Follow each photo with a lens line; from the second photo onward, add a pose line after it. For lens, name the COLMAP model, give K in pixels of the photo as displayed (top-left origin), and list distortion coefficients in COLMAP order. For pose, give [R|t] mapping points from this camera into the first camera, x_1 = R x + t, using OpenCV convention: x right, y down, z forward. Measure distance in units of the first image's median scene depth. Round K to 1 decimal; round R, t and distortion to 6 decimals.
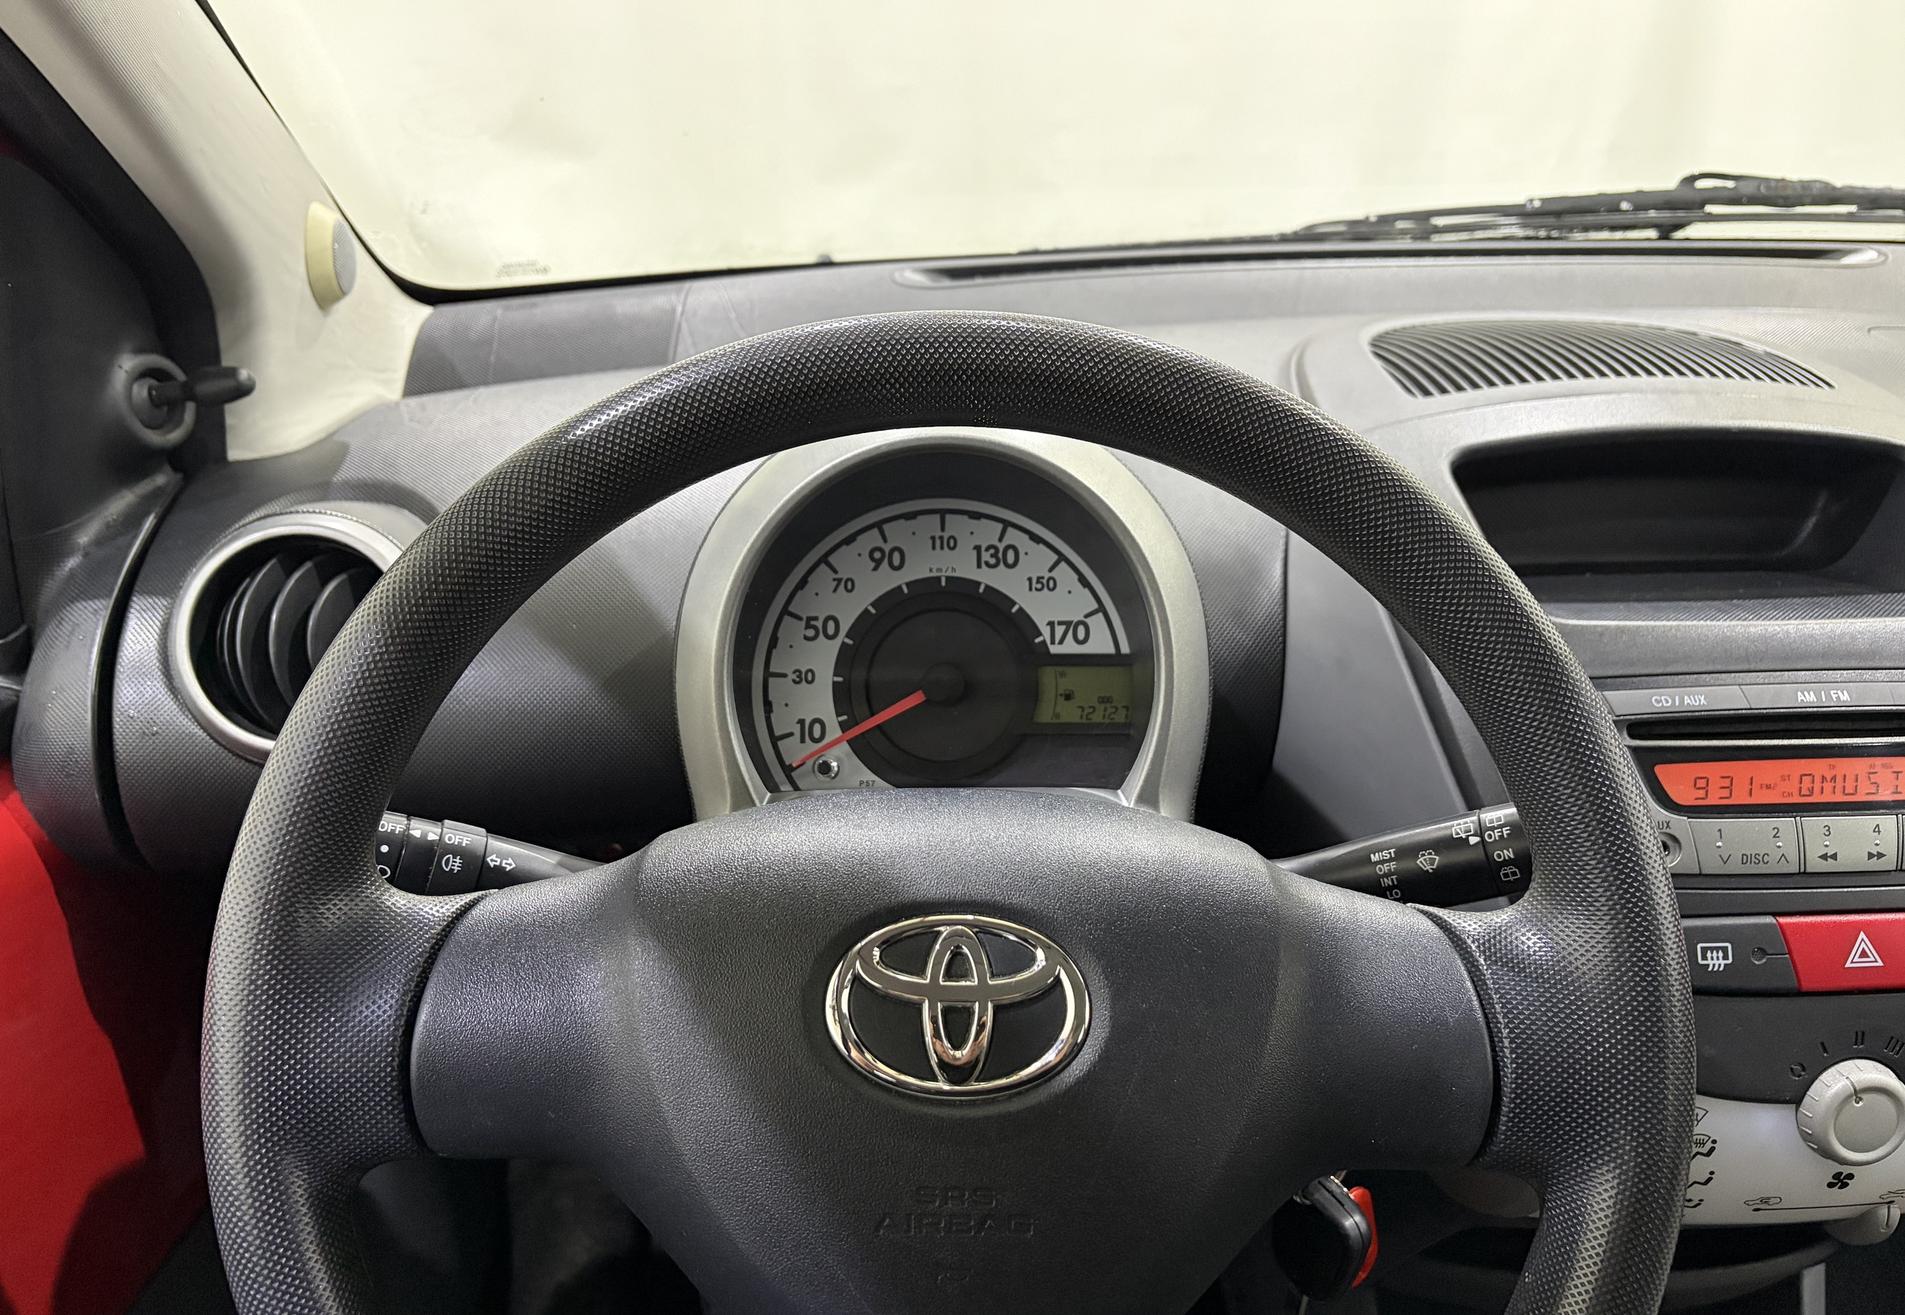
lens RADIAL K [[1473.3, 0, 939.5], [0, 1473.3, 657.1], [0, 0, 1]] dist [0.012918, -0.003862]
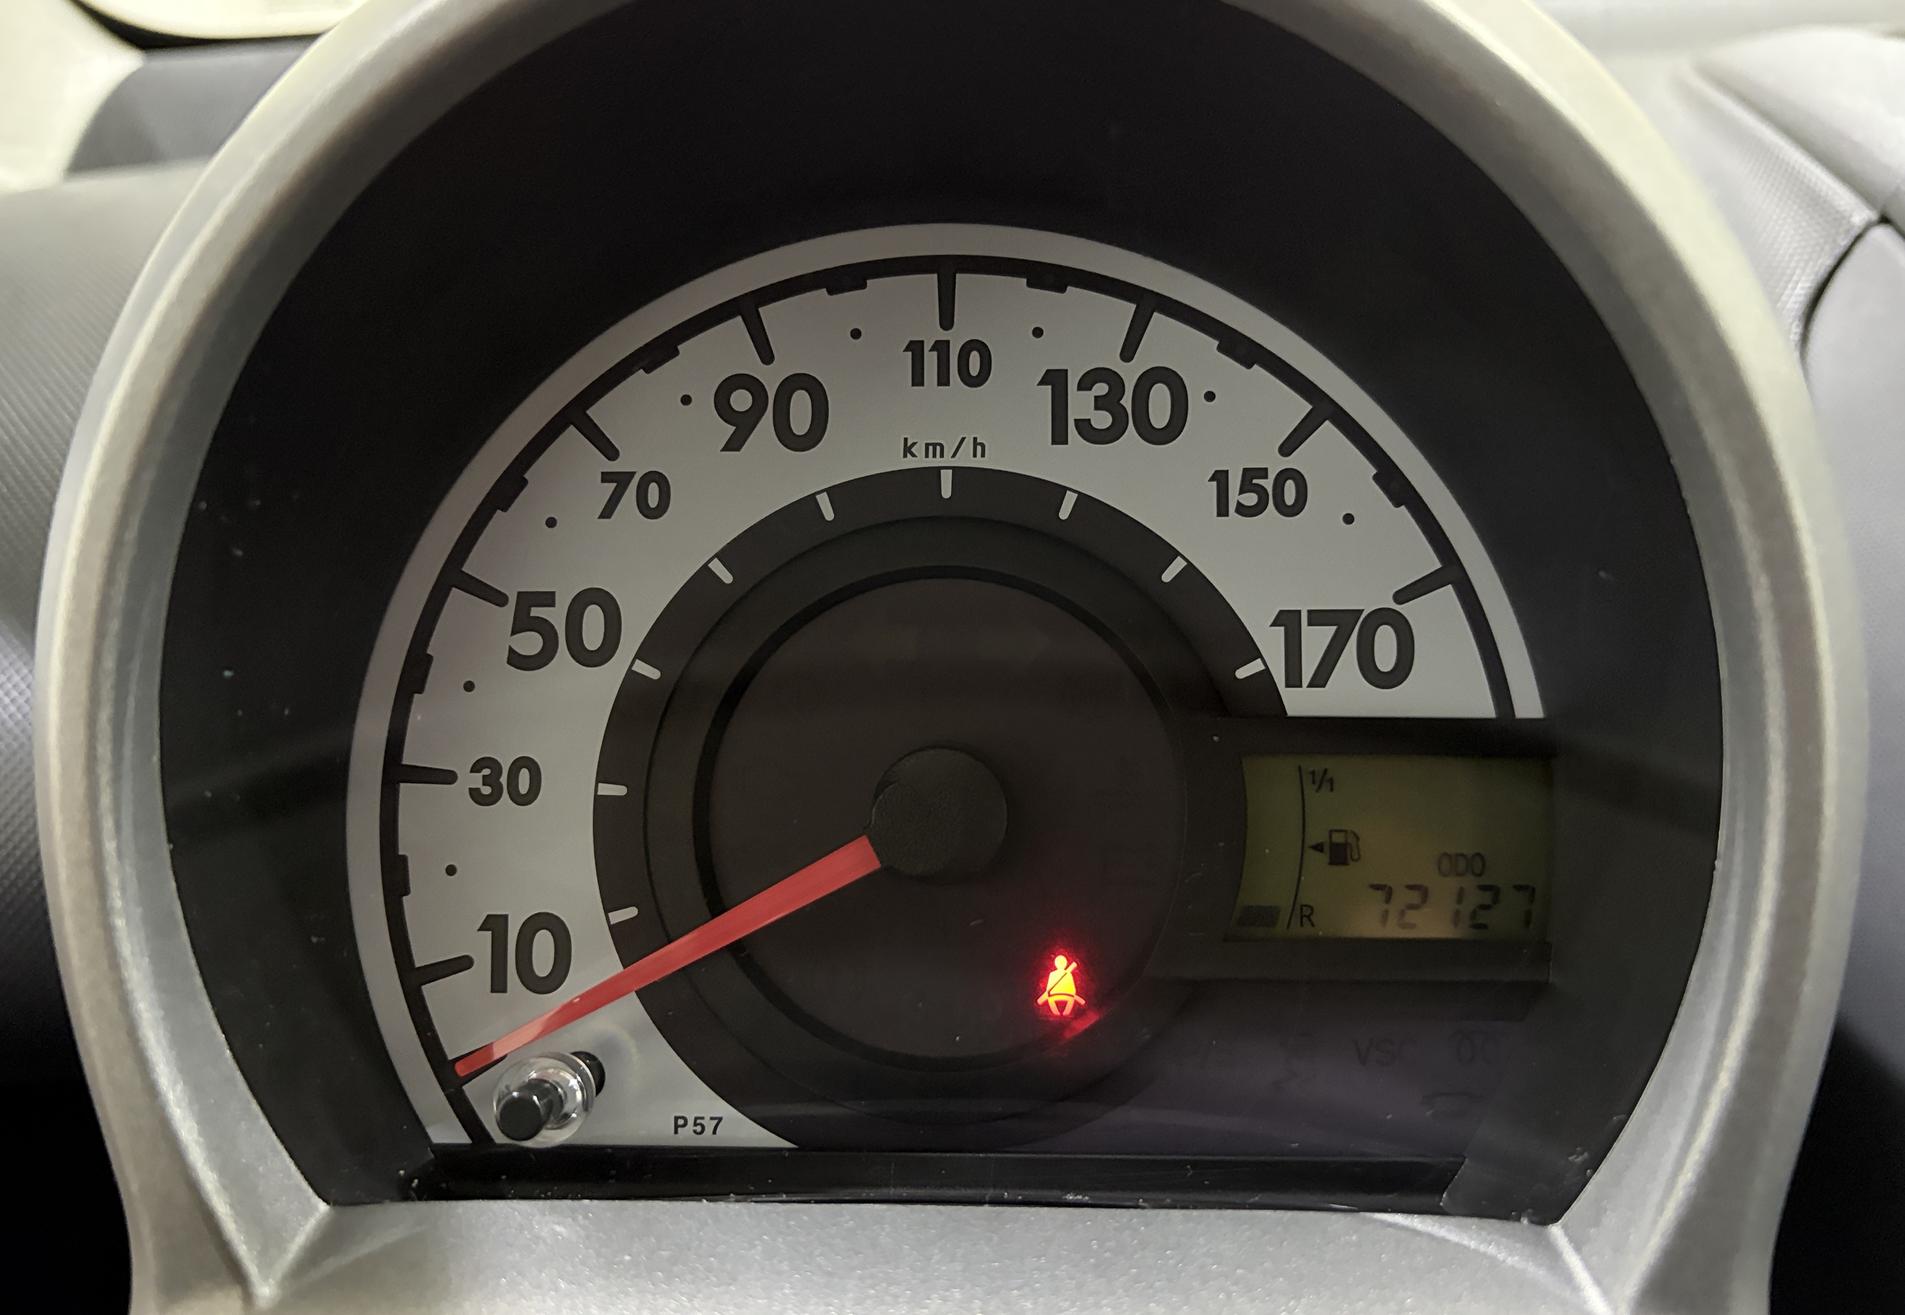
lens RADIAL K [[1473.3, 0, 966.2], [0, 1473.3, 667.7], [0, 0, 1]] dist [0.012918, -0.003862]
pose [[0.999445, 0.007043, -0.032566, 0.017595], [-0.005923, 0.999392, 0.034353, -0.022809], [0.032788, -0.034141, 0.998879, 0.684430]]
